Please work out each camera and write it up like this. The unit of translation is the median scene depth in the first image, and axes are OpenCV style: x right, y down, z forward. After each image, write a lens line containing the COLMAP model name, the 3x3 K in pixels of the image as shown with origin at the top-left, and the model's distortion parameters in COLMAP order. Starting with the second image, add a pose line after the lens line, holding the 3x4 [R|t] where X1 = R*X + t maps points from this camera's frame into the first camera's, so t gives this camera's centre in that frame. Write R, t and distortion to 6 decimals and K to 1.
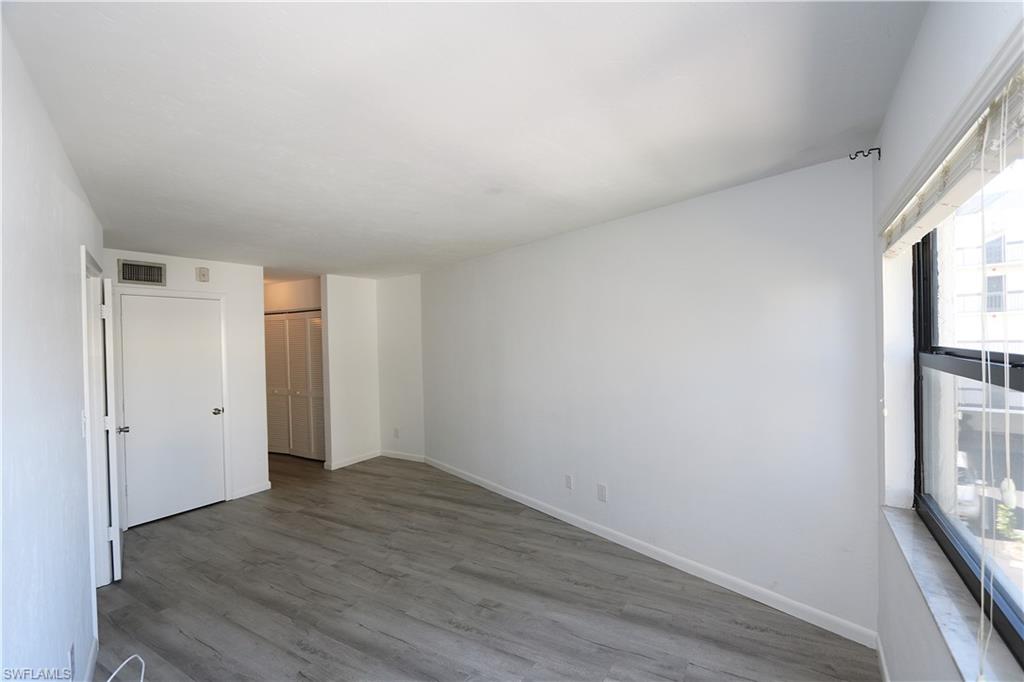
lens RADIAL K [[462.7, 0, 512.7], [0, 462.7, 365.0], [0, 0, 1]] dist [-0.001337, -0.000126]
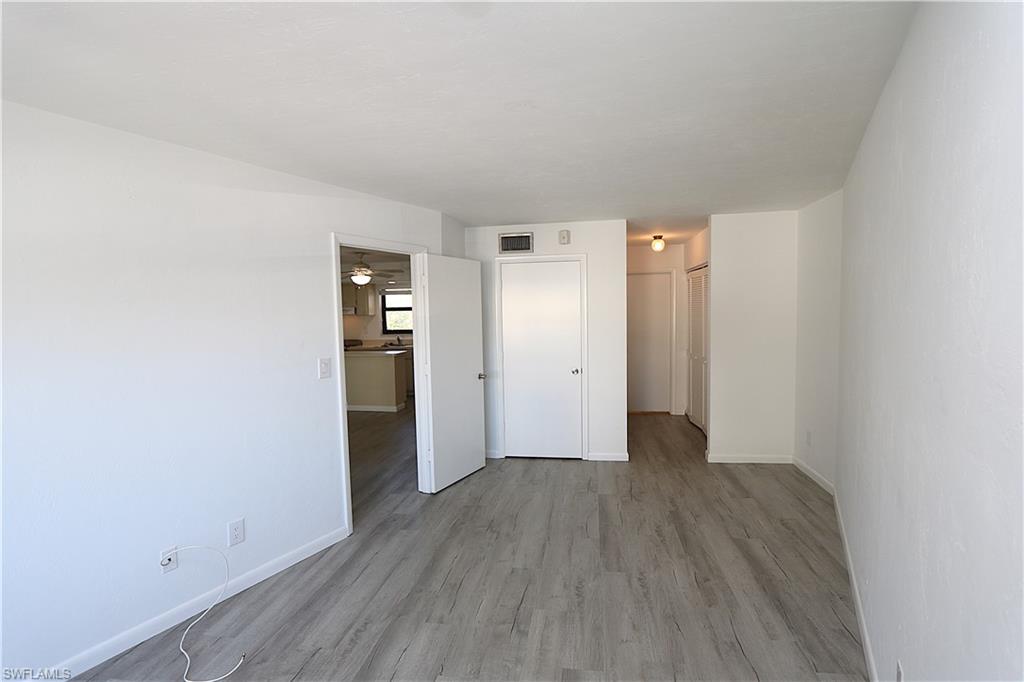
lens RADIAL K [[478.1, 0, 525.9], [0, 478.1, 344.6], [0, 0, 1]] dist [-0.006296, 0.000780]
pose [[0.402205, 0.083434, -0.911740, 0.310821], [-0.038417, 0.996500, 0.074243, -0.035448], [0.914743, 0.005166, 0.404002, 0.533962]]
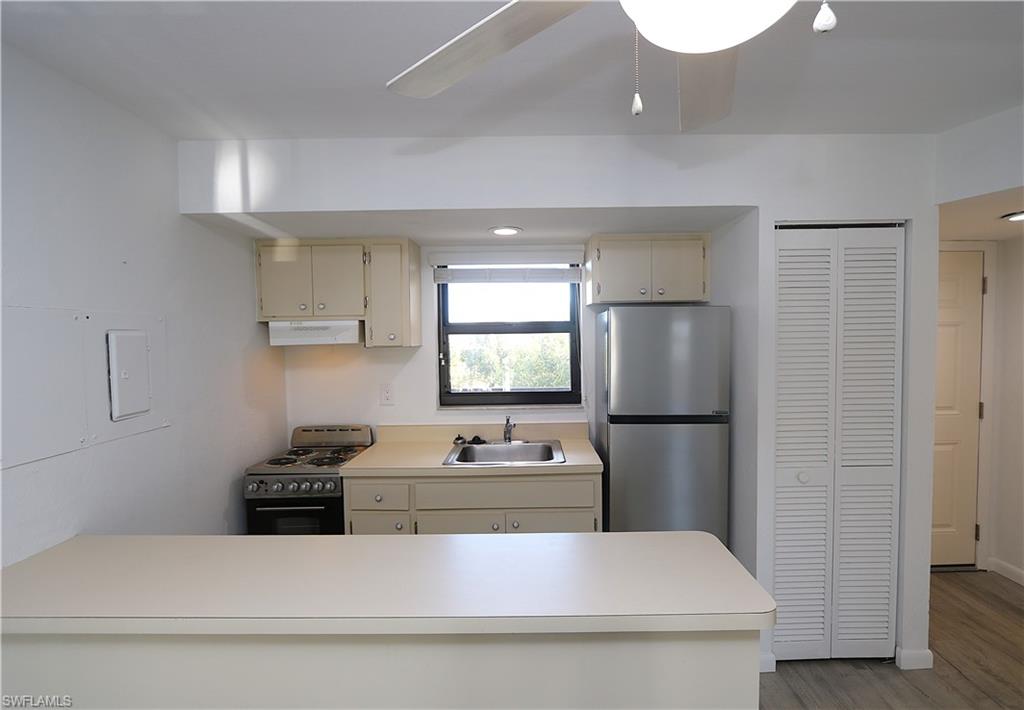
lens RADIAL K [[502.2, 0, 525.3], [0, 502.2, 356.8], [0, 0, 1]] dist [0.000261, -0.000114]
pose [[0.527306, 0.054709, -0.847912, -1.367873], [-0.042693, 0.998370, 0.037867, 0.002223], [0.848602, 0.016233, 0.528782, 0.537227]]
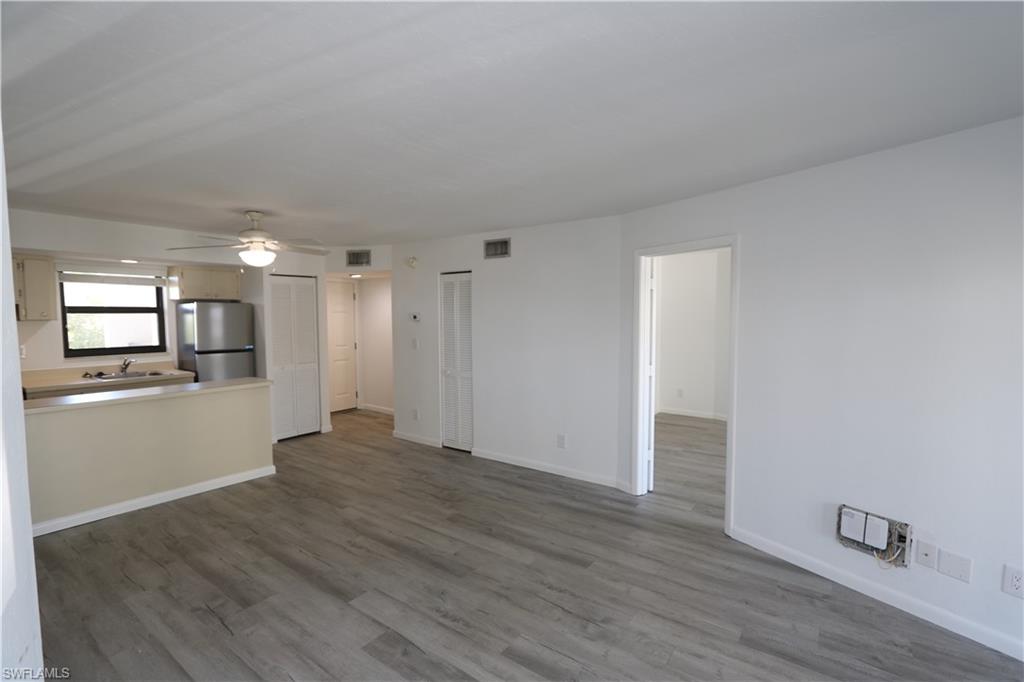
lens RADIAL K [[466.6, 0, 525.8], [0, 466.6, 345.1], [0, 0, 1]] dist [-0.003935, -0.000891]
pose [[0.997985, 0.027341, -0.057258, -0.872587], [-0.026387, 0.999501, 0.017358, 0.030778], [0.057704, -0.015813, 0.998209, -0.253365]]
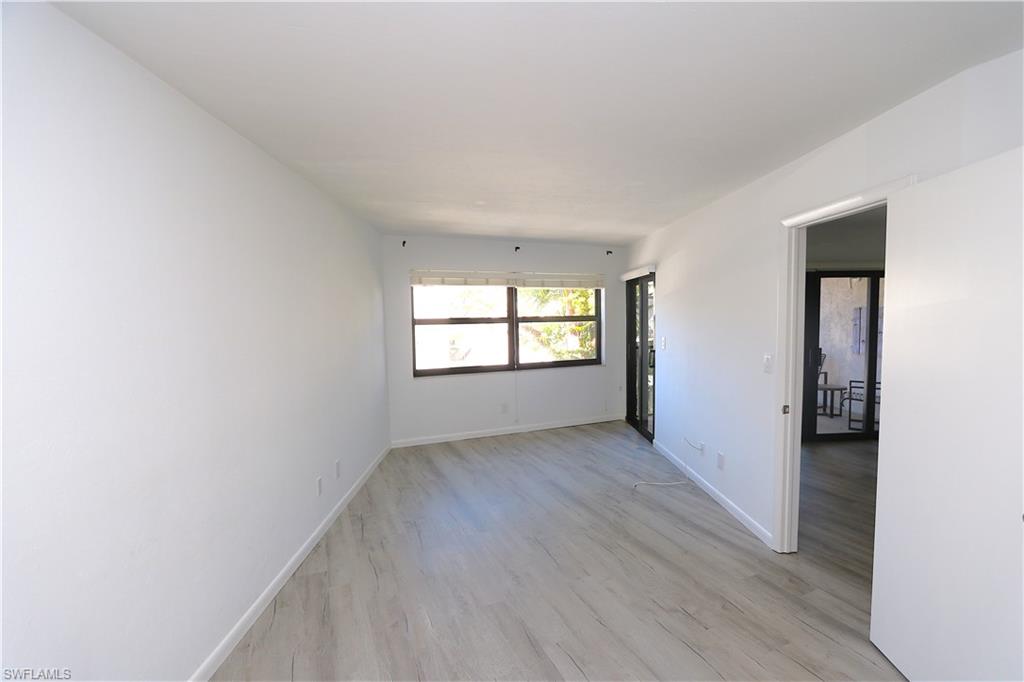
lens RADIAL K [[478.1, 0, 525.9], [0, 478.1, 344.6], [0, 0, 1]] dist [-0.006296, 0.000780]
pose [[-0.828390, -0.000167, 0.560152, -0.625759], [0.063420, 0.993542, 0.094086, -0.053721], [-0.556551, 0.113464, -0.823029, 1.386306]]
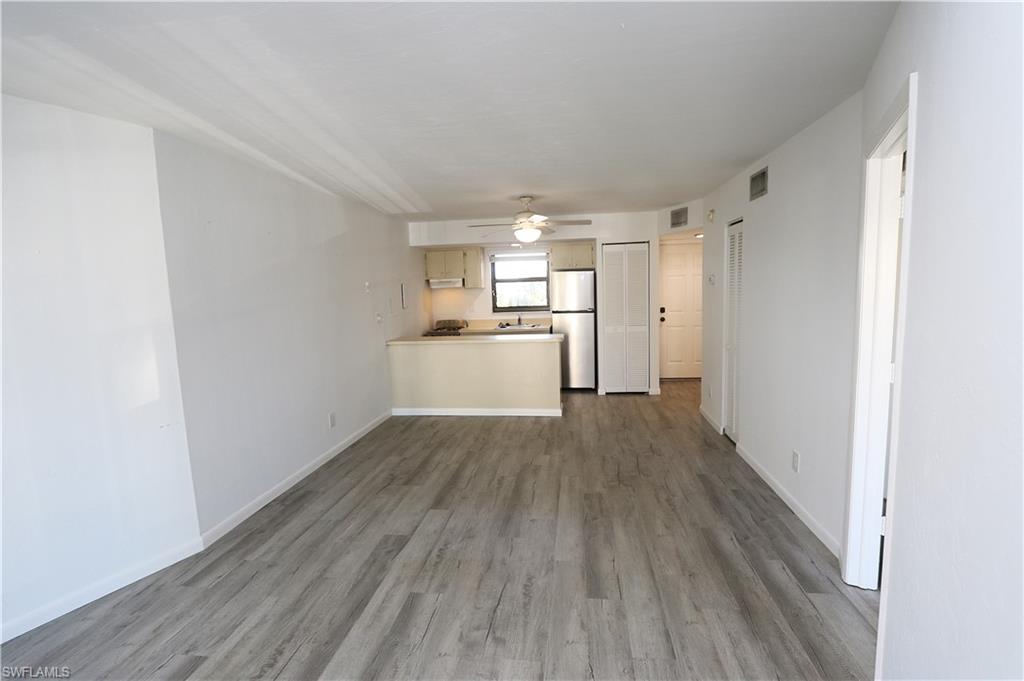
lens RADIAL K [[489.9, 0, 526.4], [0, 489.9, 338.0], [0, 0, 1]] dist [-0.002615, 0.000171]
pose [[0.434325, 0.105842, -0.894516, -0.353638], [-0.024388, 0.994090, 0.105782, 0.009196], [0.900426, -0.024128, 0.434340, 0.137442]]
